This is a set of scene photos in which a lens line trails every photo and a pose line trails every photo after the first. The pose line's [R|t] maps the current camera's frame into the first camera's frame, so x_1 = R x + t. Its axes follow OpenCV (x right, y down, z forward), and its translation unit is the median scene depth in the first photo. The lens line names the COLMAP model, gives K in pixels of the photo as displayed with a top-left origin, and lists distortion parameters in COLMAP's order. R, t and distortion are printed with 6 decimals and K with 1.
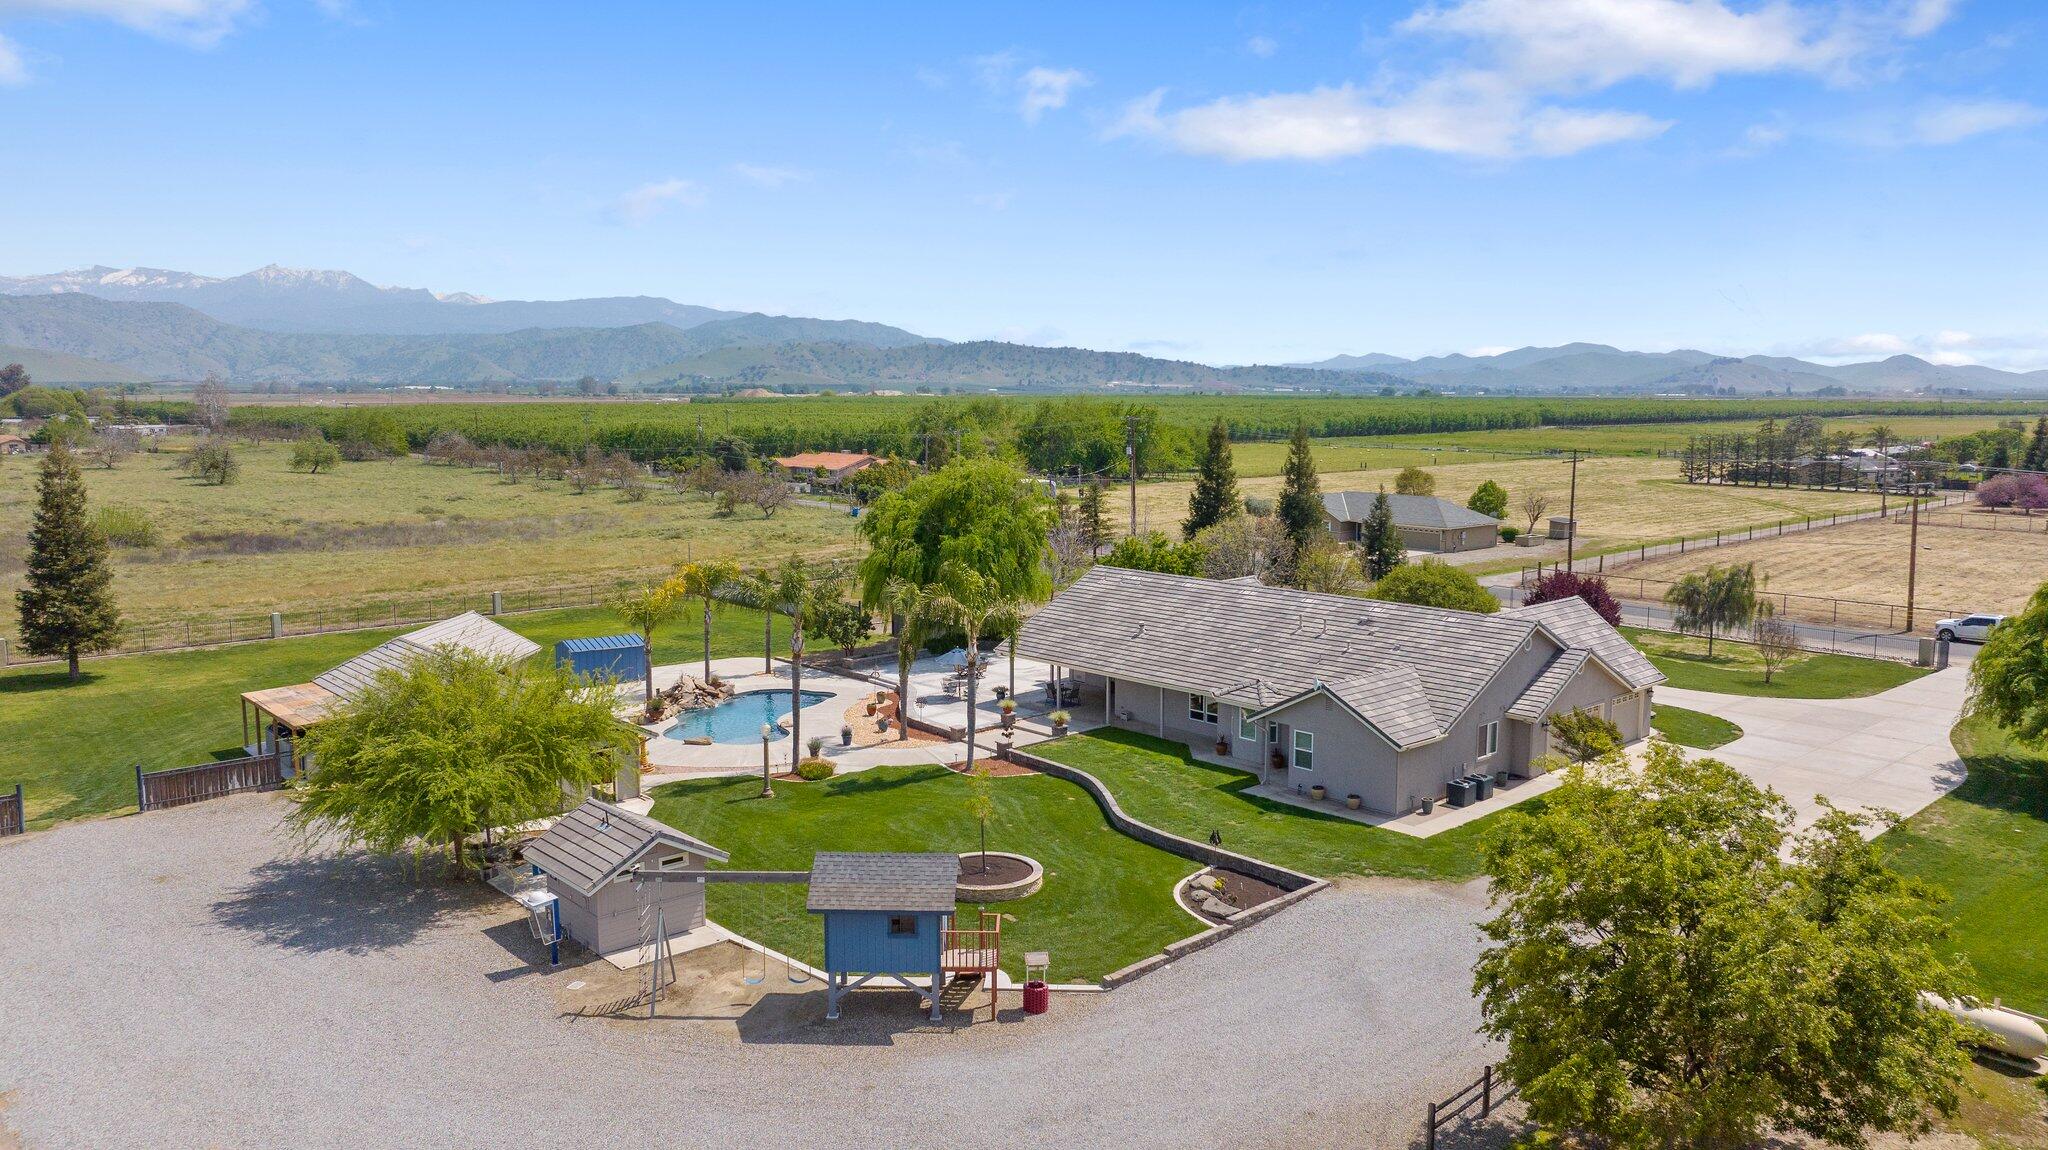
lens RADIAL K [[1443.9, 0, 1024.0], [0, 1443.9, 575.0], [0, 0, 1]] dist [-0.037552, 0.047885]
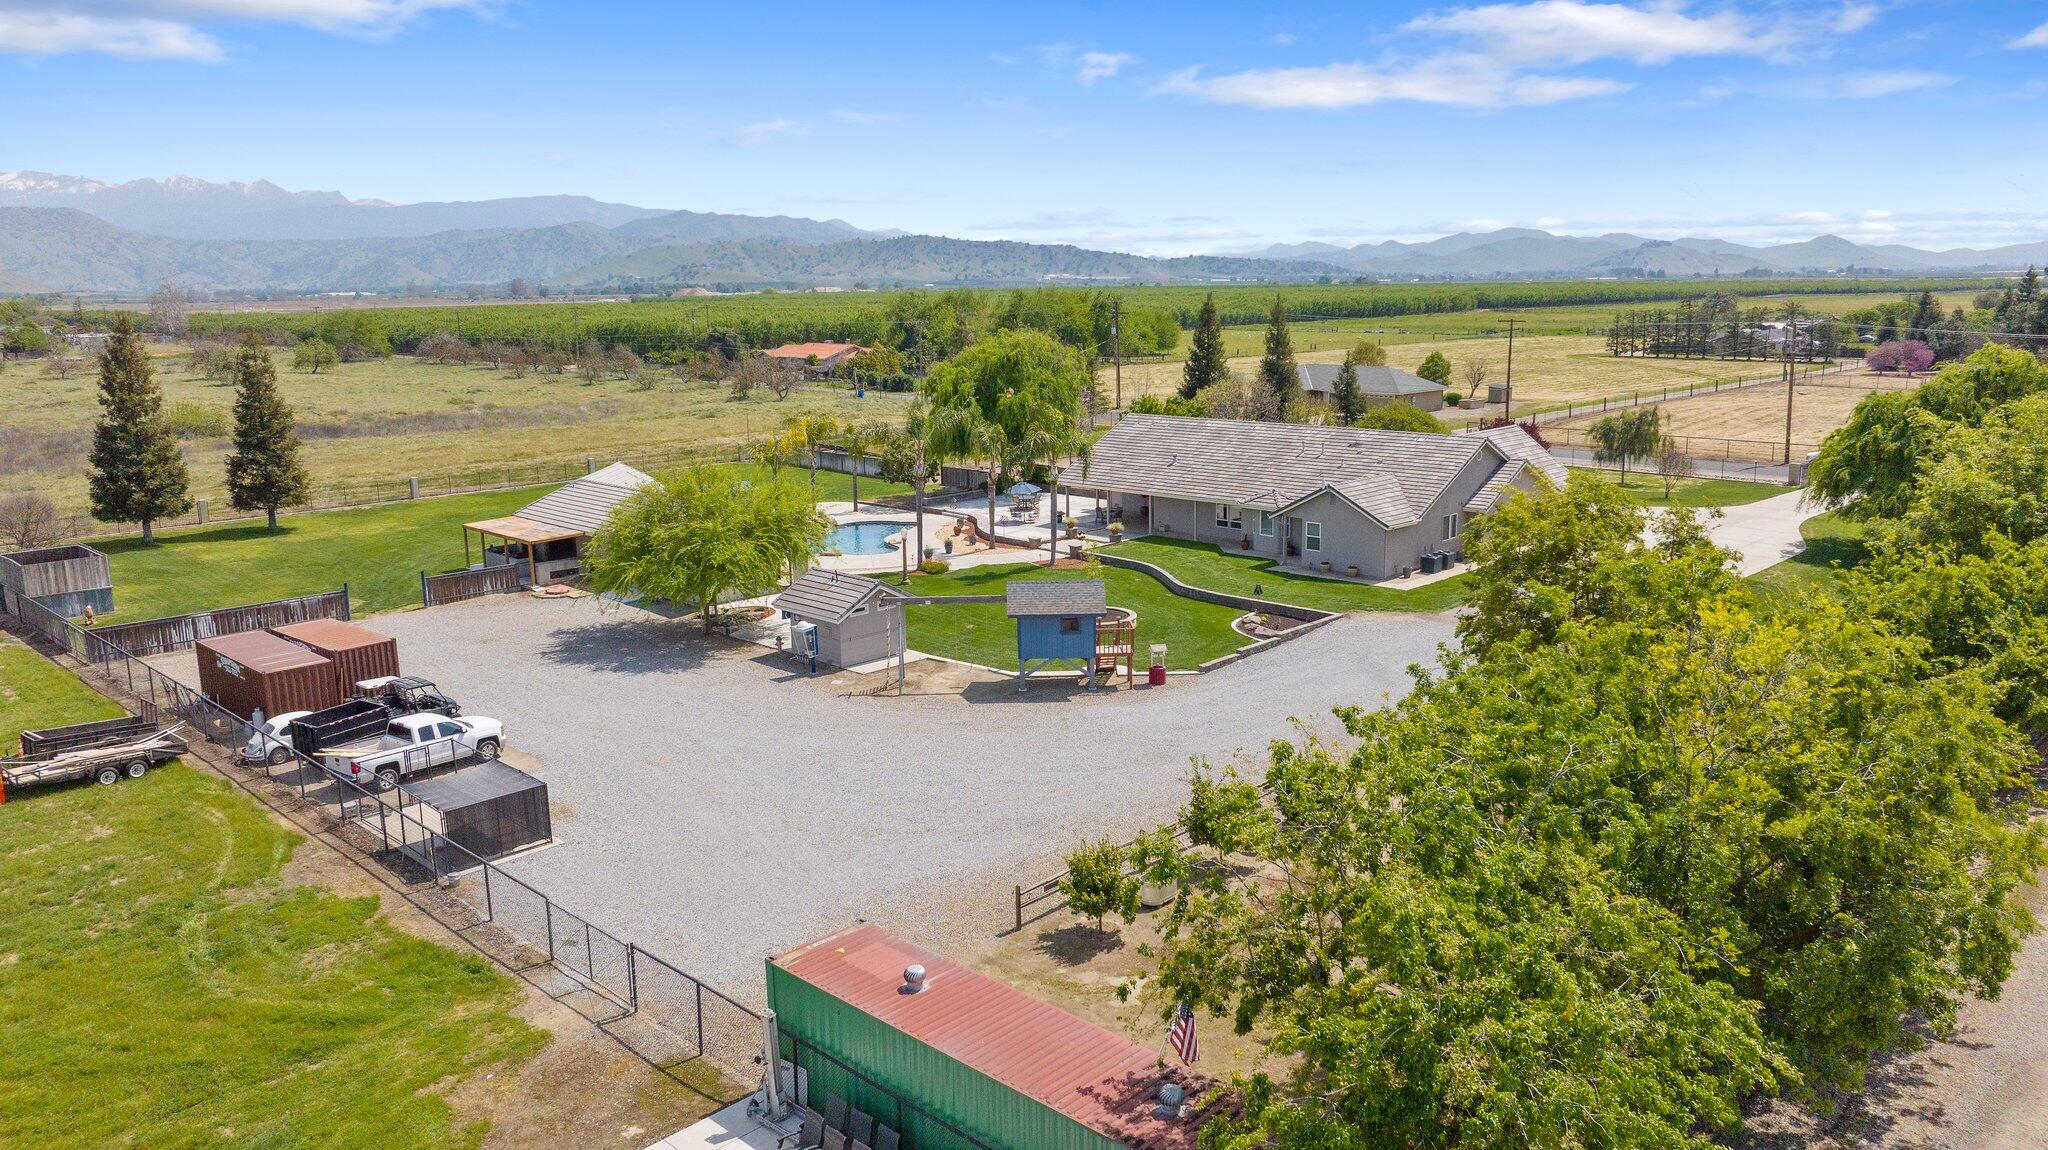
lens RADIAL K [[1445.7, 0, 1024.0], [0, 1445.7, 575.0], [0, 0, 1]] dist [-0.037025, 0.047361]
pose [[0.998837, -0.025771, 0.040740, -0.066406], [0.022814, 0.997183, 0.071450, 0.028927], [-0.042467, -0.070438, 0.996612, -0.165186]]
